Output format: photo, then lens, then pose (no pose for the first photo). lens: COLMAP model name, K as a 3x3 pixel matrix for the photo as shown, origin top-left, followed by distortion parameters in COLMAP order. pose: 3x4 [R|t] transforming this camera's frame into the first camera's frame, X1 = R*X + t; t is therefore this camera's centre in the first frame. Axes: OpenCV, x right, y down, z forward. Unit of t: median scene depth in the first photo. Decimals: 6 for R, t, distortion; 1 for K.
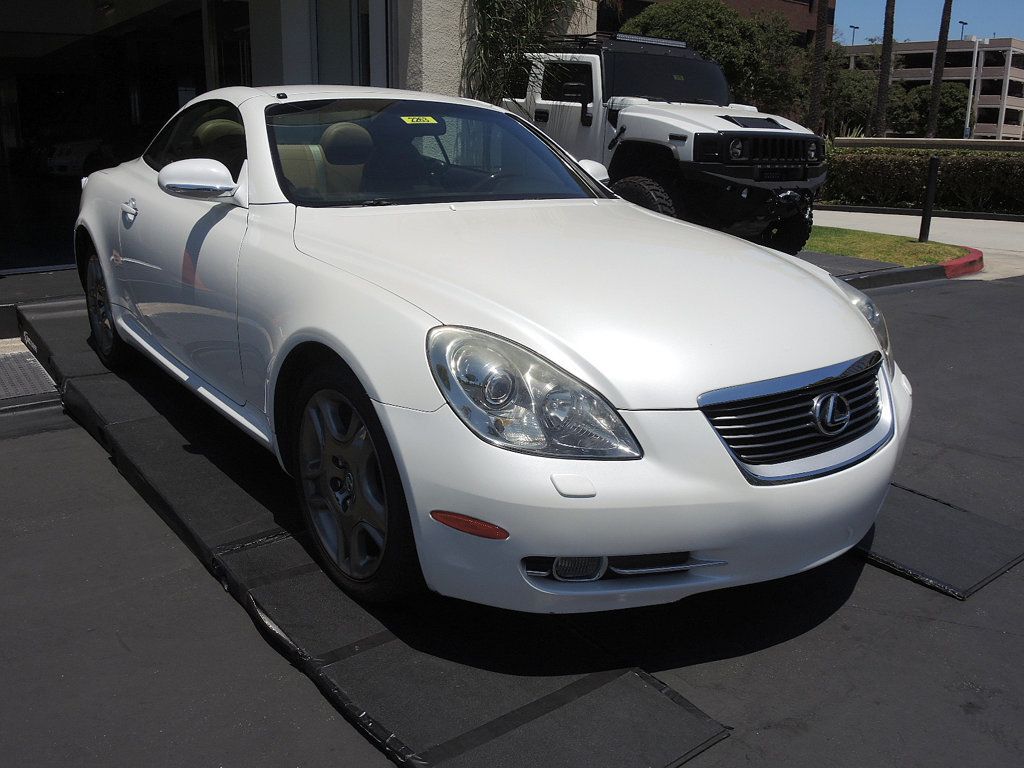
lens RADIAL K [[863.3, 0, 512.0], [0, 863.3, 384.0], [0, 0, 1]] dist [-0.045738, -0.054377]
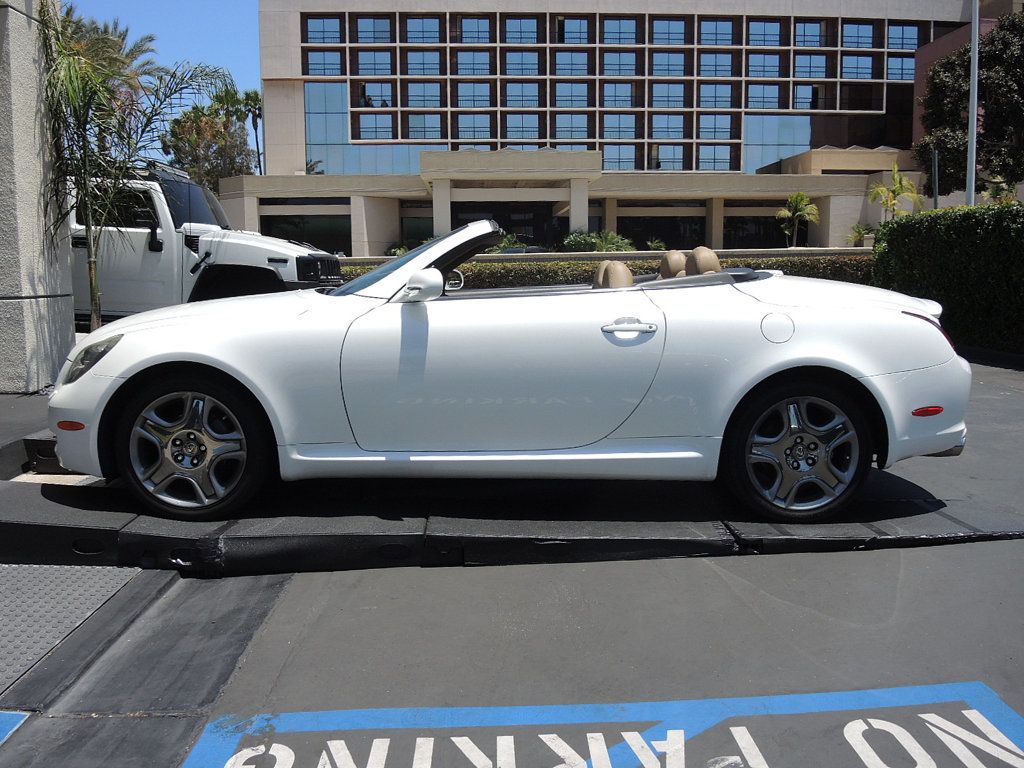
lens RADIAL K [[880.7, 0, 512.0], [0, 880.7, 384.0], [0, 0, 1]] dist [-0.035543, -0.053759]
pose [[0.576554, -0.119854, 0.808220, -0.965445], [0.230953, 0.972749, -0.020501, -0.063103], [-0.783738, 0.198481, 0.588523, 0.203048]]
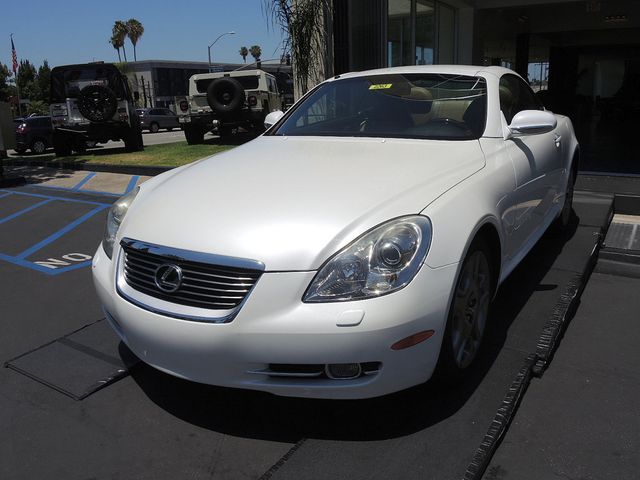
lens RADIAL K [[539.6, 0, 320.0], [0, 539.6, 240.0], [0, 0, 1]] dist [-0.045738, -0.054377]
pose [[0.323881, 0.211563, -0.922140, 0.643838], [-0.221633, 0.964522, 0.143443, -0.110343], [0.919772, 0.157919, 0.359280, 0.430638]]
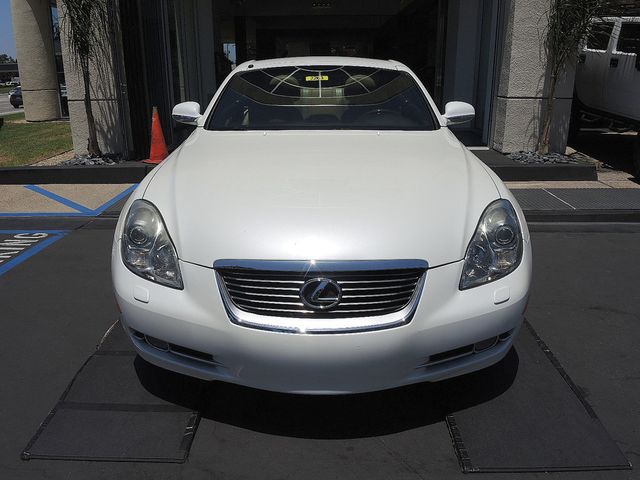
lens RADIAL K [[539.6, 0, 320.0], [0, 539.6, 240.0], [0, 0, 1]] dist [-0.045738, -0.054377]
pose [[0.779398, 0.165557, -0.604260, 0.435046], [-0.149783, 0.985726, 0.076876, -0.058782], [0.608362, 0.030591, 0.793070, 0.139278]]
